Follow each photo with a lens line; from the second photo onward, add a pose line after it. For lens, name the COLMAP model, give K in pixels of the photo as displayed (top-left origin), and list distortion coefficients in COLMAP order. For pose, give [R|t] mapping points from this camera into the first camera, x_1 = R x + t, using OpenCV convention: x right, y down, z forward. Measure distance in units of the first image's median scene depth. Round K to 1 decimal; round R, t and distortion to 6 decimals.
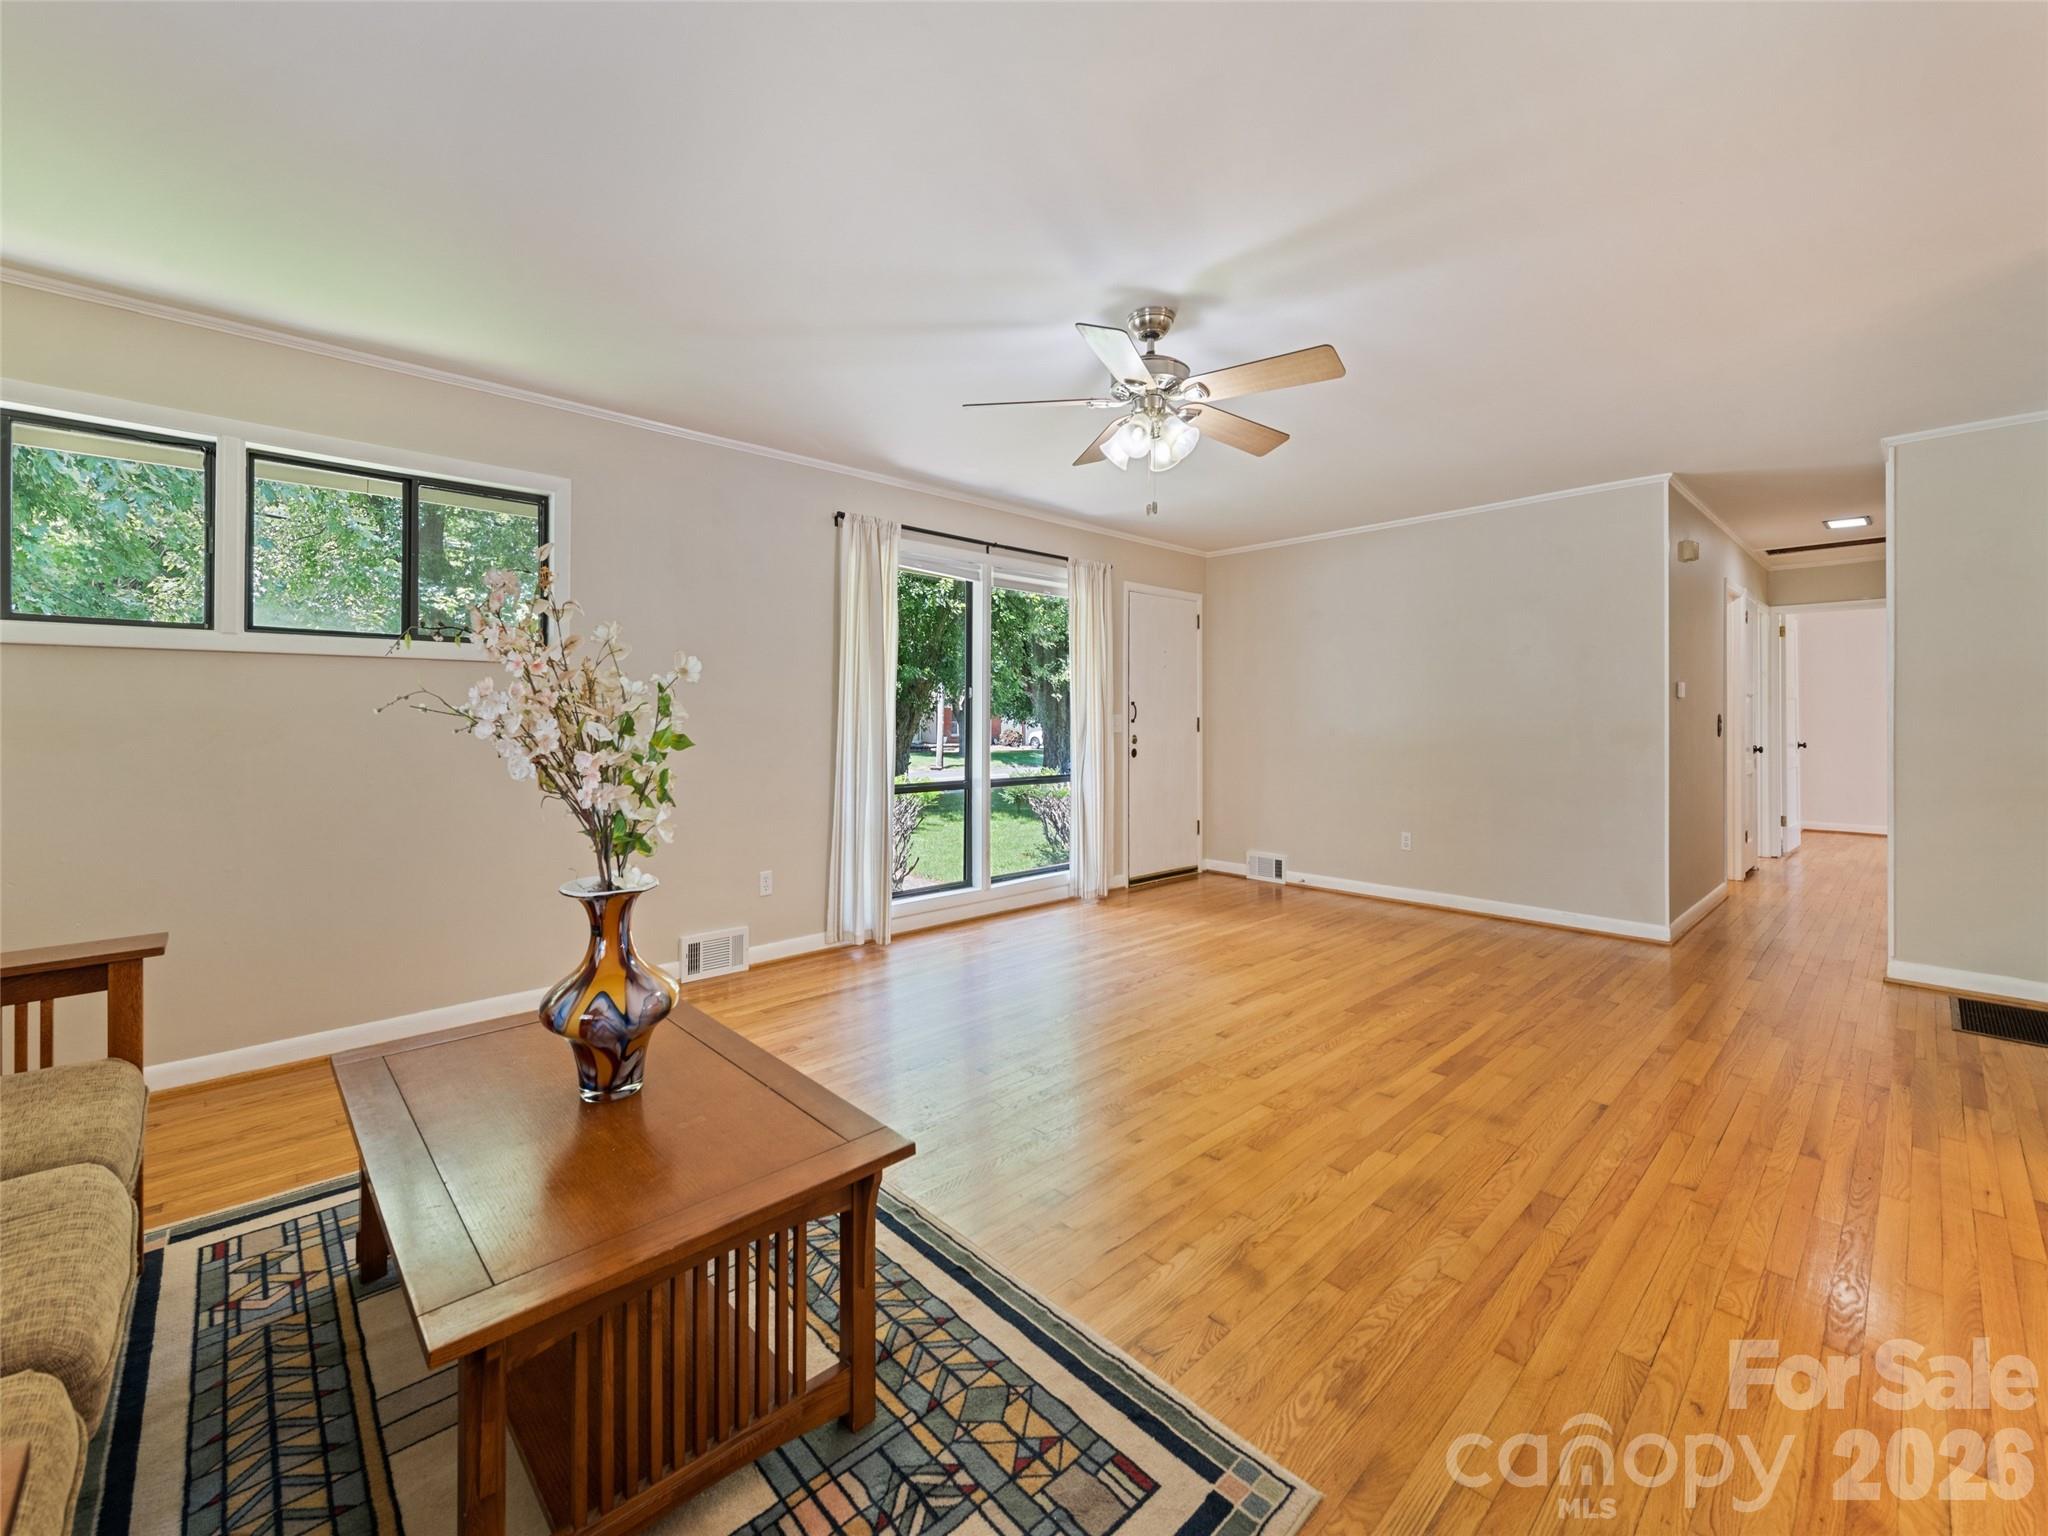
lens RADIAL K [[814.7, 0, 1024.7], [0, 814.7, 721.7], [0, 0, 1]] dist [0.012793, -0.002054]
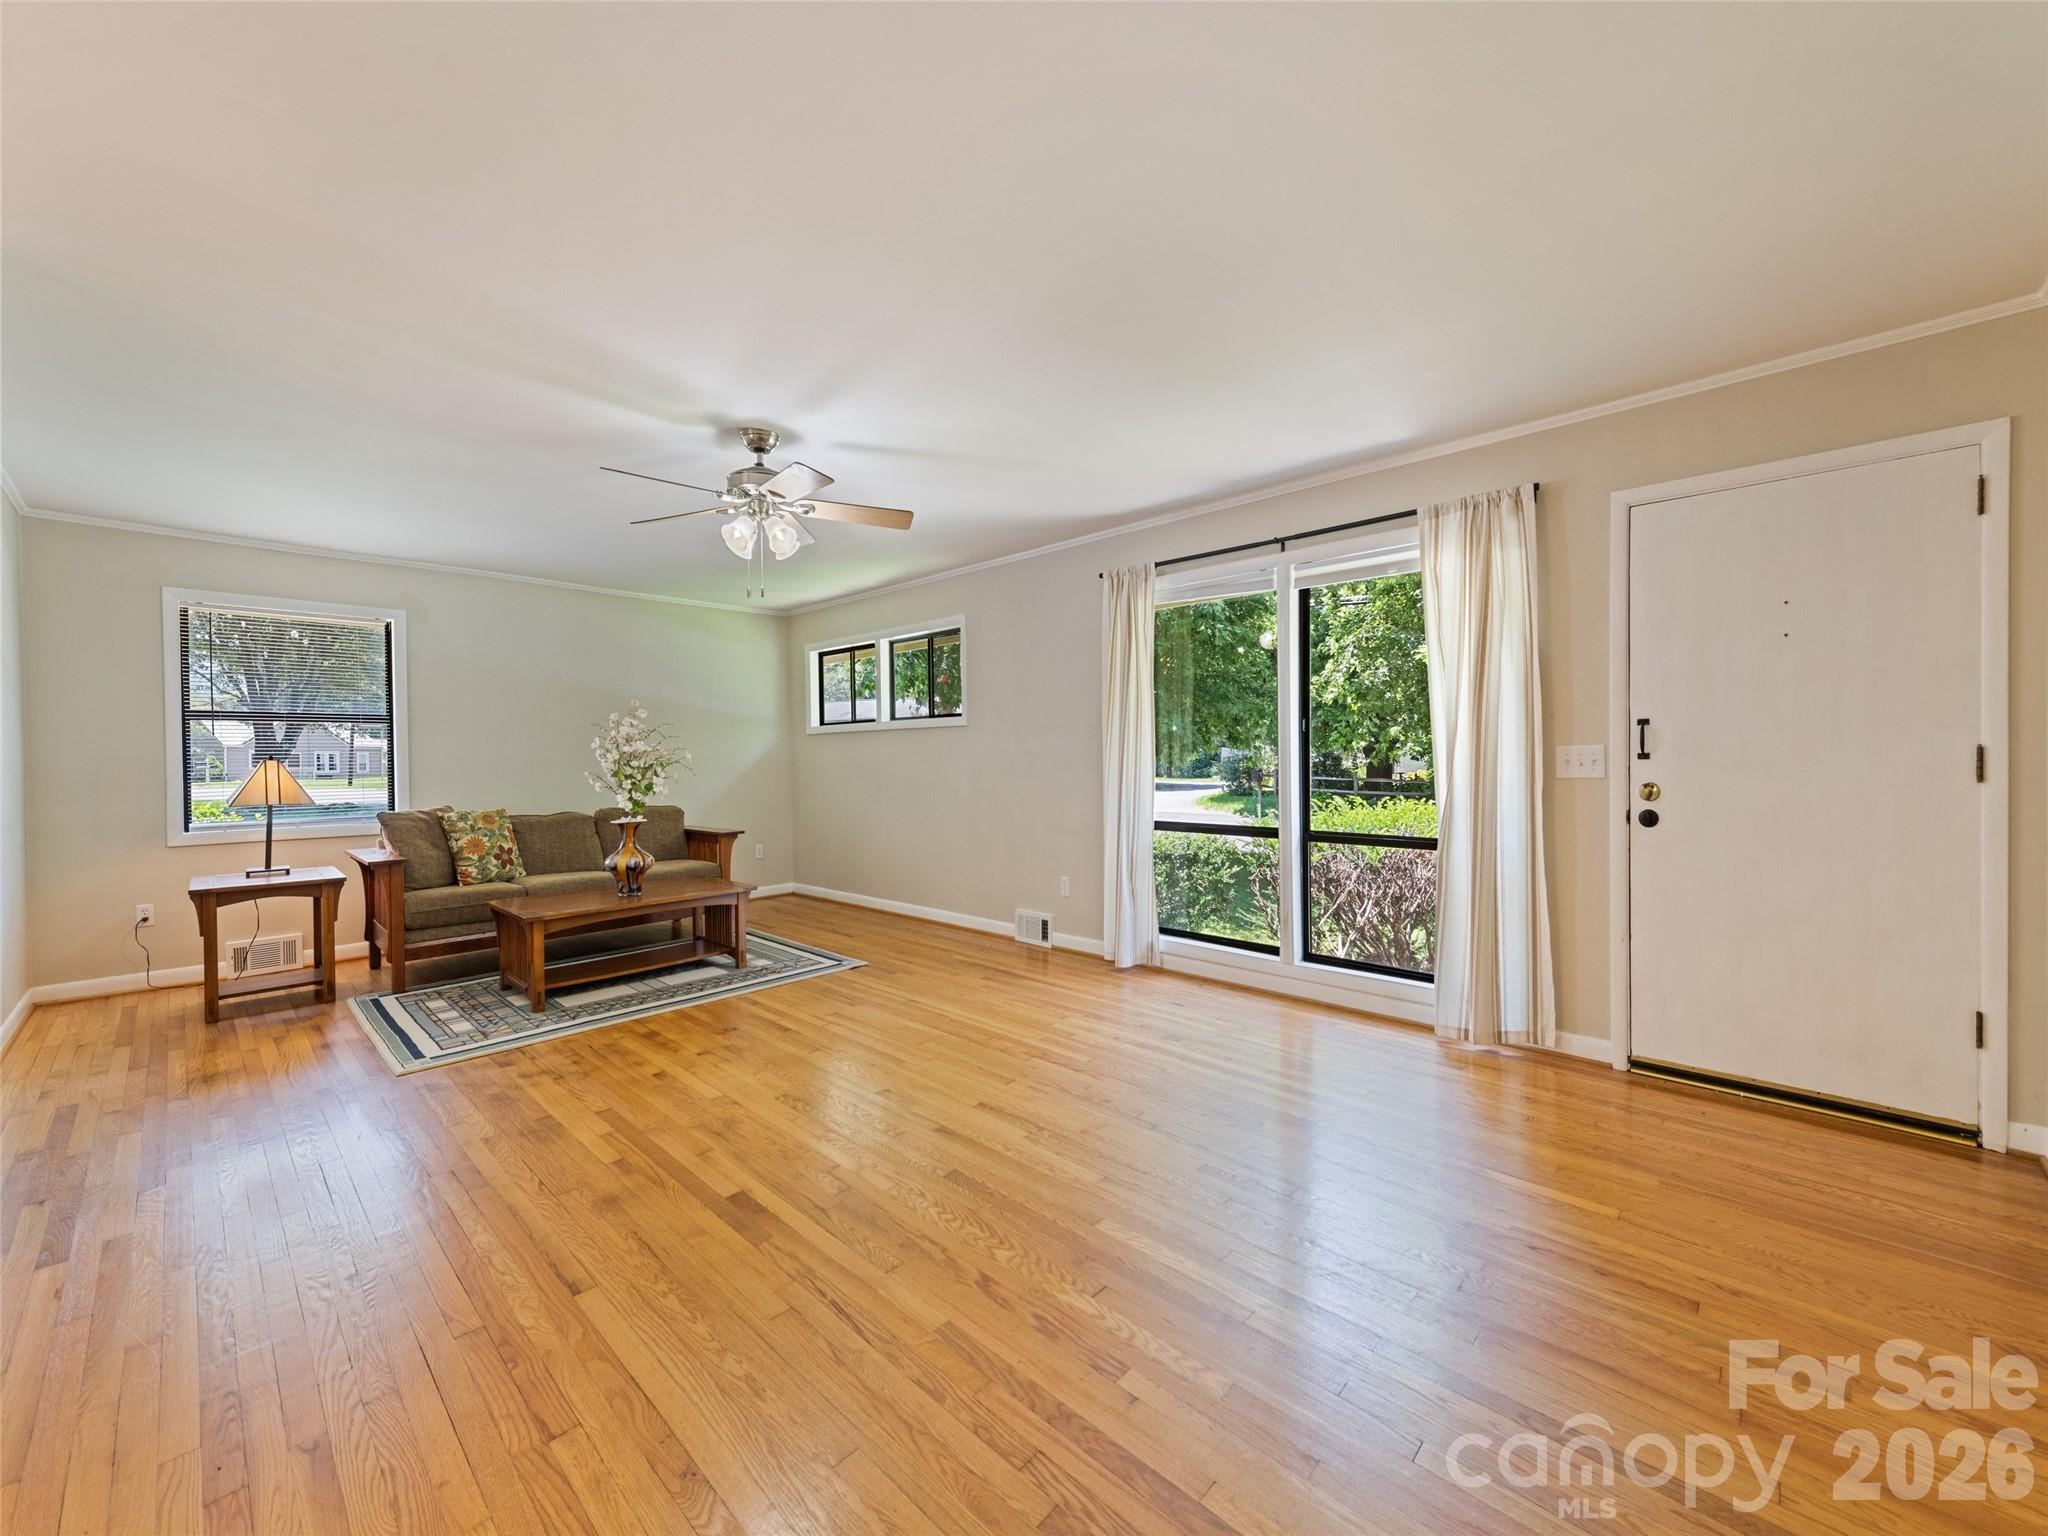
lens RADIAL K [[814.7, 0, 1040.4], [0, 814.7, 763.6], [0, 0, 1]] dist [0.012793, -0.002054]
pose [[0.069997, 0.009711, -0.997500, 1.231743], [0.009219, 0.999904, 0.010382, -0.009661], [0.997505, -0.009923, 0.069901, 1.147292]]
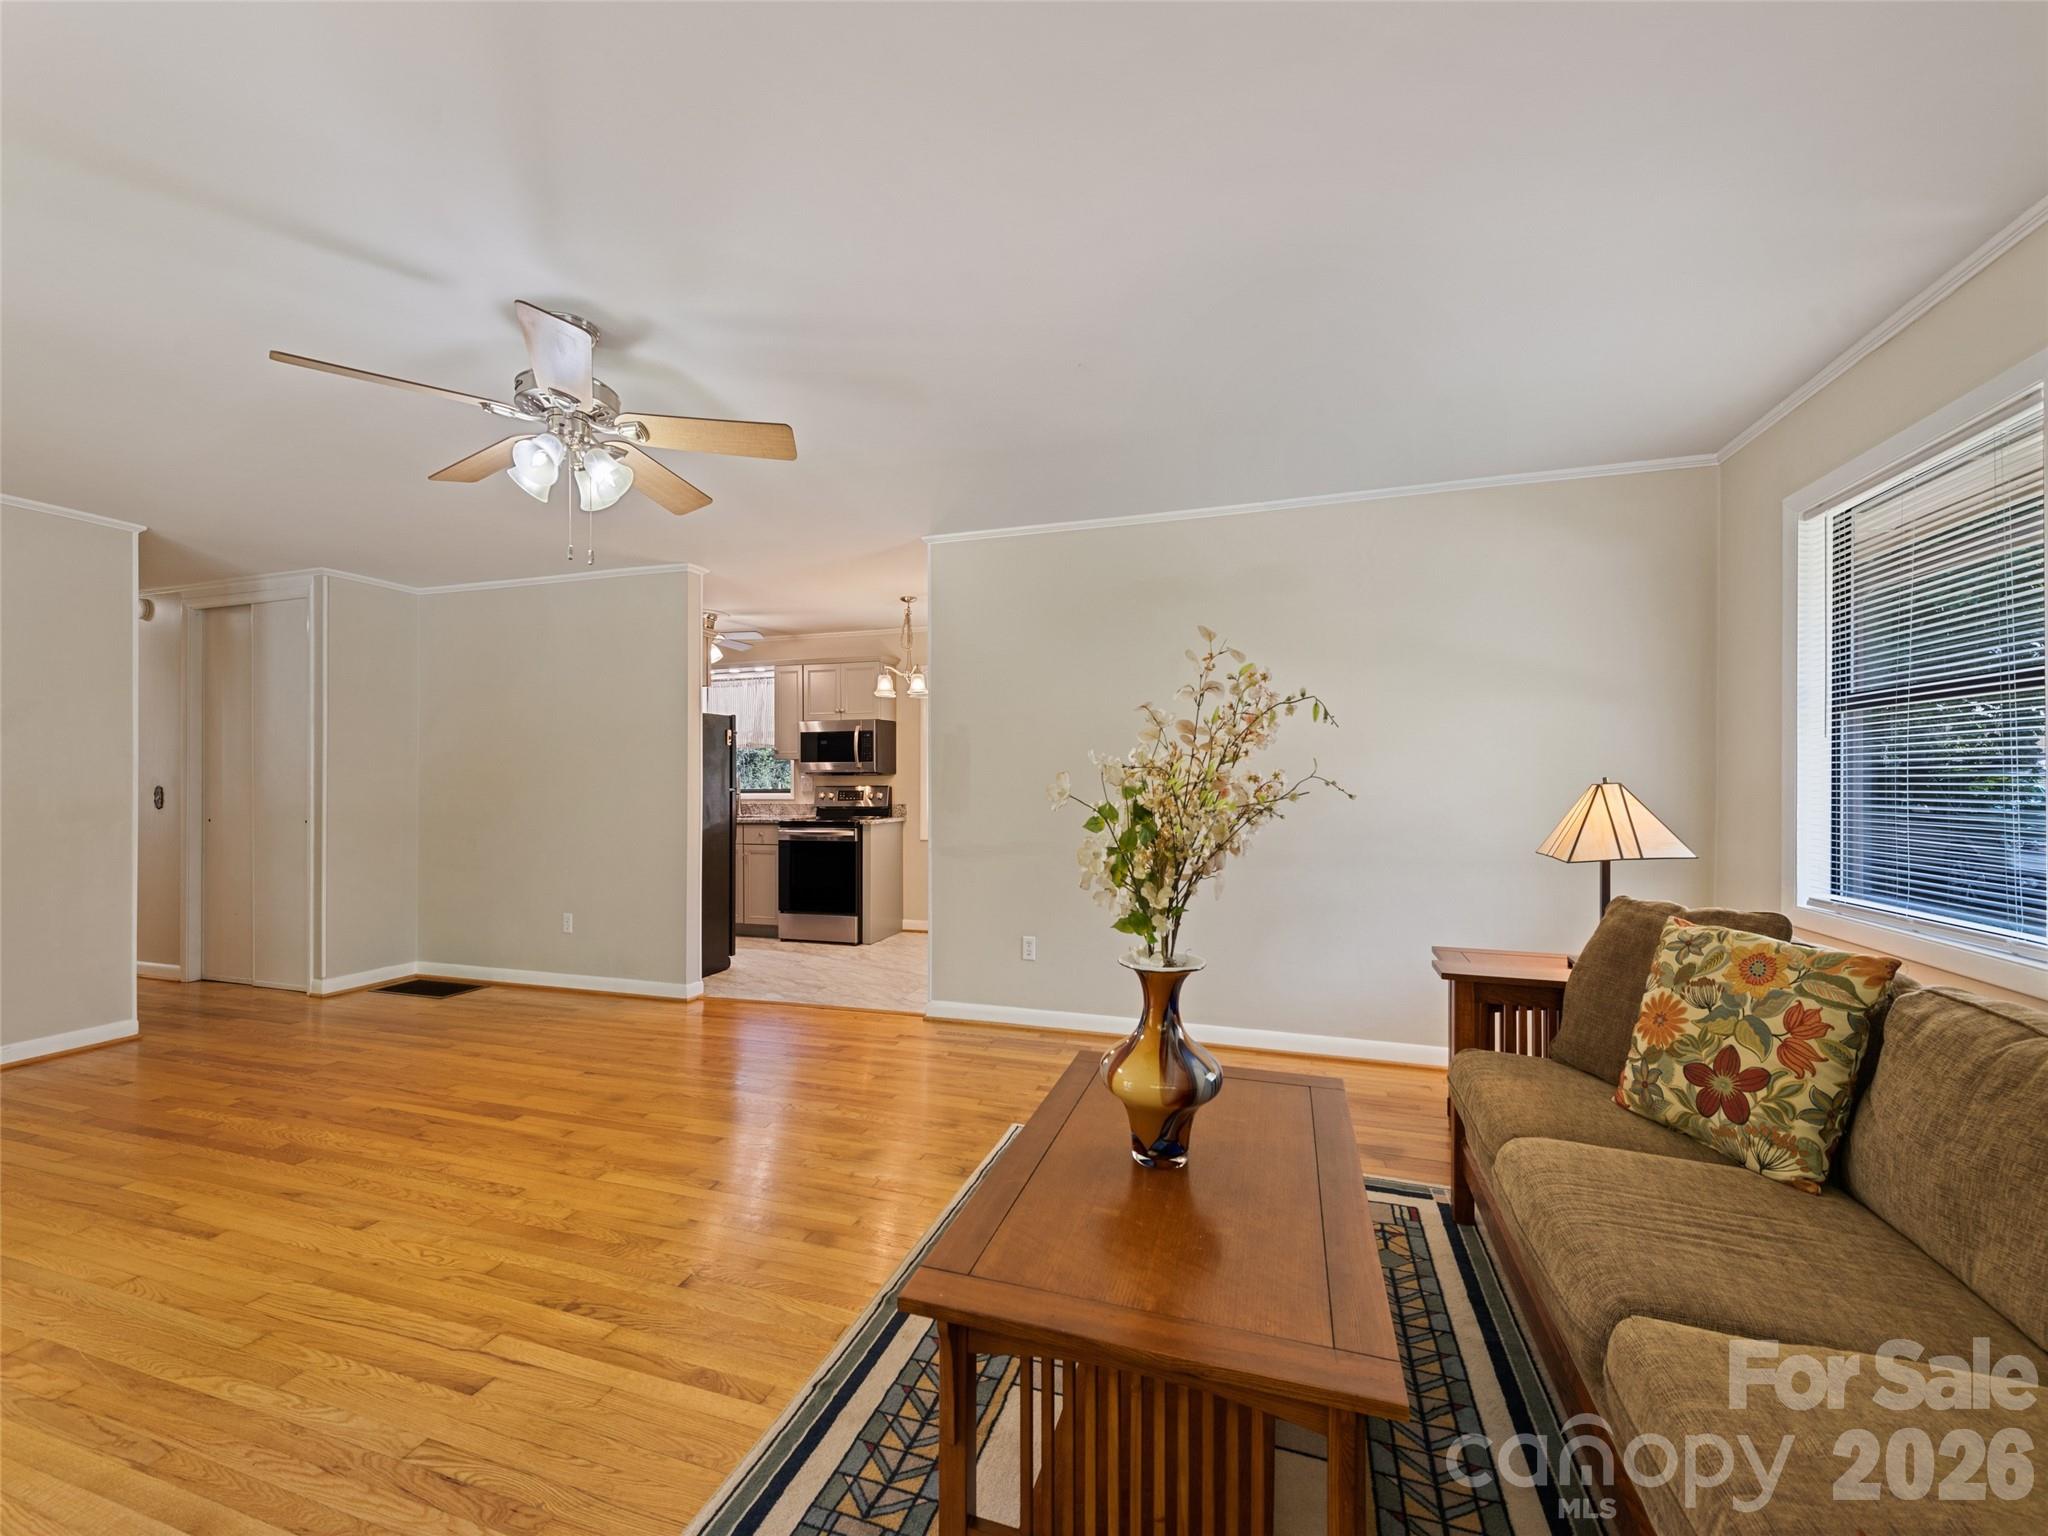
lens RADIAL K [[814.7, 0, 1007.2], [0, 814.7, 769.7], [0, 0, 1]] dist [0.012793, -0.002054]
pose [[-0.470478, 0.012765, 0.882320, -0.708302], [0.002729, 0.999912, -0.013011, -0.017122], [-0.882408, -0.003713, -0.470471, 0.859517]]
